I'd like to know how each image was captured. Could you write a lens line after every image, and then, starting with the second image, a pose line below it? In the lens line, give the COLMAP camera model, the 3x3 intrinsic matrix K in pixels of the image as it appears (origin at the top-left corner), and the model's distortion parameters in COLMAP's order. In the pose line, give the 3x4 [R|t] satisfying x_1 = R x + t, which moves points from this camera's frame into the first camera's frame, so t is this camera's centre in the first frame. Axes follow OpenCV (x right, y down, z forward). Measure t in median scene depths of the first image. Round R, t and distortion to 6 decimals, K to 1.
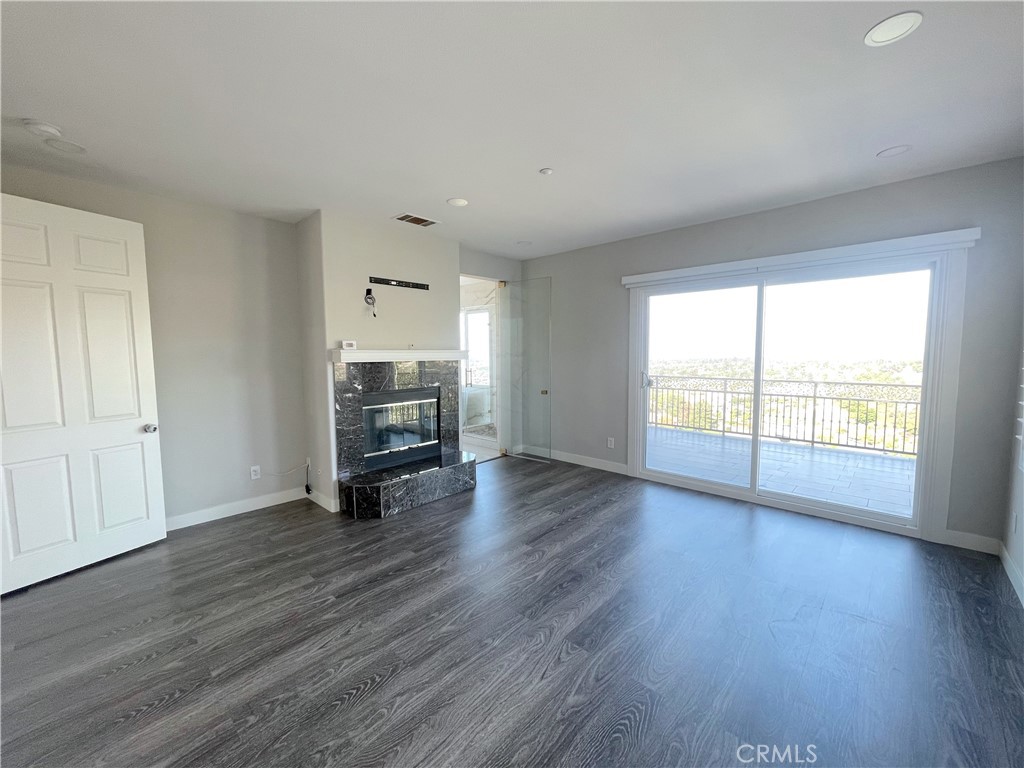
lens RADIAL K [[412.5, 0, 511.2], [0, 412.5, 383.9], [0, 0, 1]] dist [0.002056, 0.000934]
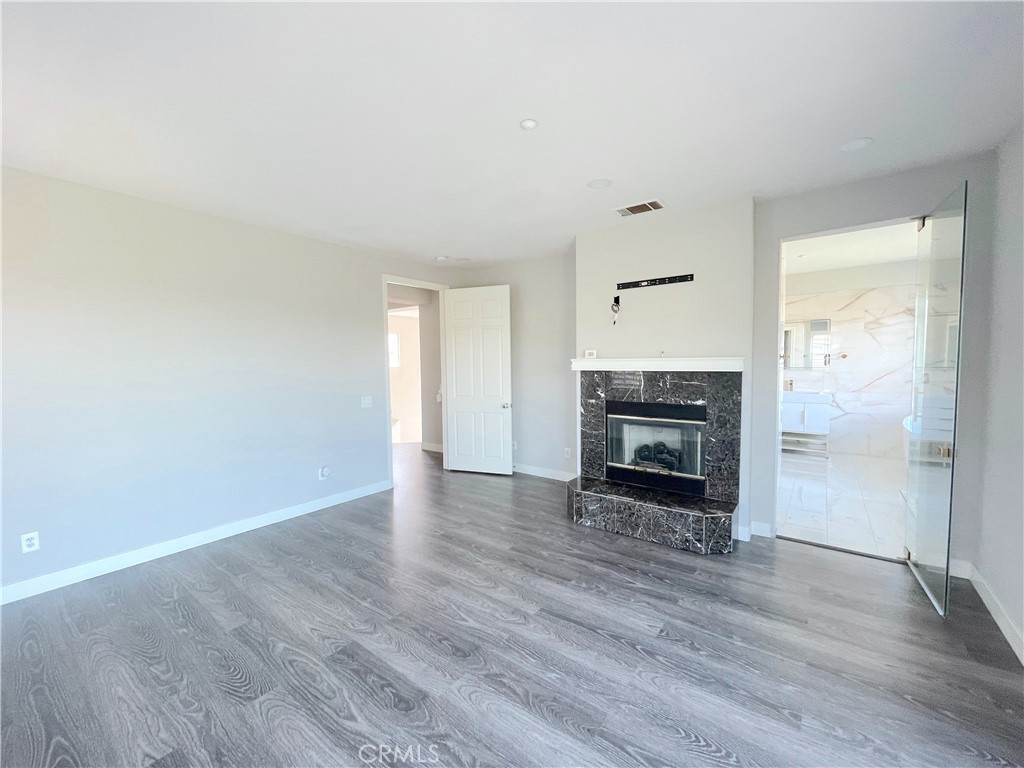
lens RADIAL K [[412.5, 0, 510.5], [0, 412.5, 377.7], [0, 0, 1]] dist [0.002056, 0.000934]
pose [[0.104867, 0.044291, -0.993499, 0.642143], [-0.066582, 0.997079, 0.037423, -0.058852], [0.992255, 0.062225, 0.107510, 0.679951]]
